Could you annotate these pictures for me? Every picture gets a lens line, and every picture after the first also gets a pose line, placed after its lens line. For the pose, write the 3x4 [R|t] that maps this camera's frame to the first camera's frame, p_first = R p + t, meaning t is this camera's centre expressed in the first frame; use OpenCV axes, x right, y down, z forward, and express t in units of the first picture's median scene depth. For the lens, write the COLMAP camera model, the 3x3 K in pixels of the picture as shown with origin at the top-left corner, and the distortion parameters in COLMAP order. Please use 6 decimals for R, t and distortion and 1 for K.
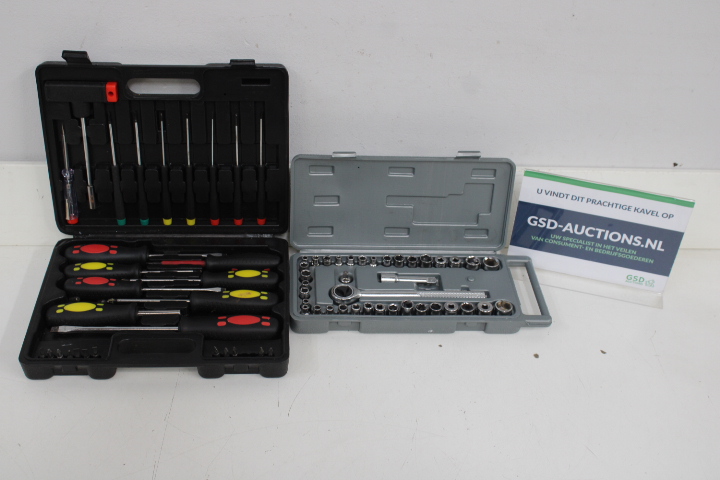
lens RADIAL K [[902.6, 0, 364.2], [0, 902.6, 252.9], [0, 0, 1]] dist [-0.011848, 0.000000]
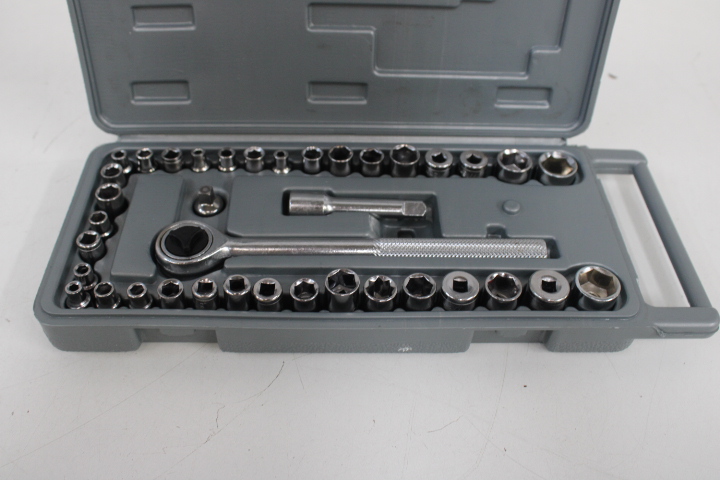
lens RADIAL K [[726.8, 0, 360.5], [0, 726.8, 234.8], [0, 0, 1]] dist [-0.071144, 0.000000]
pose [[0.998852, 0.008944, -0.047068, 0.065686], [-0.002439, 0.990640, 0.136478, -0.003288], [0.047848, -0.136207, 0.989524, 0.669138]]
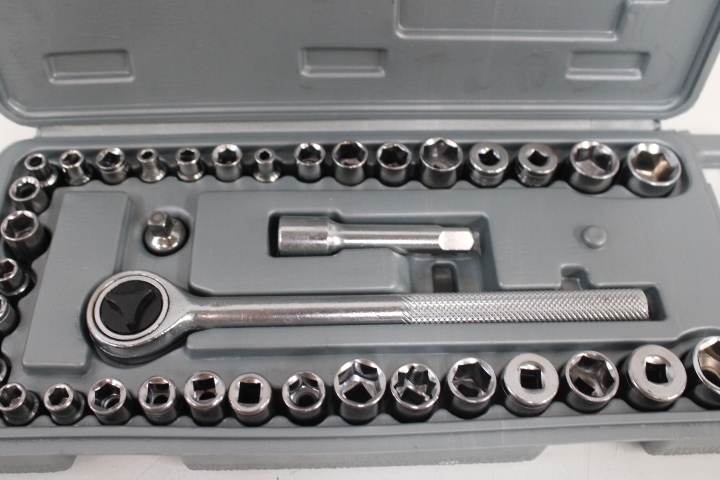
lens RADIAL K [[726.8, 0, 361.5], [0, 726.8, 246.3], [0, 0, 1]] dist [-0.071144, 0.000000]
pose [[0.999159, 0.003387, -0.040858, 0.053455], [0.009059, 0.953708, 0.300598, -0.037959], [0.039984, -0.300715, 0.952876, 0.775429]]
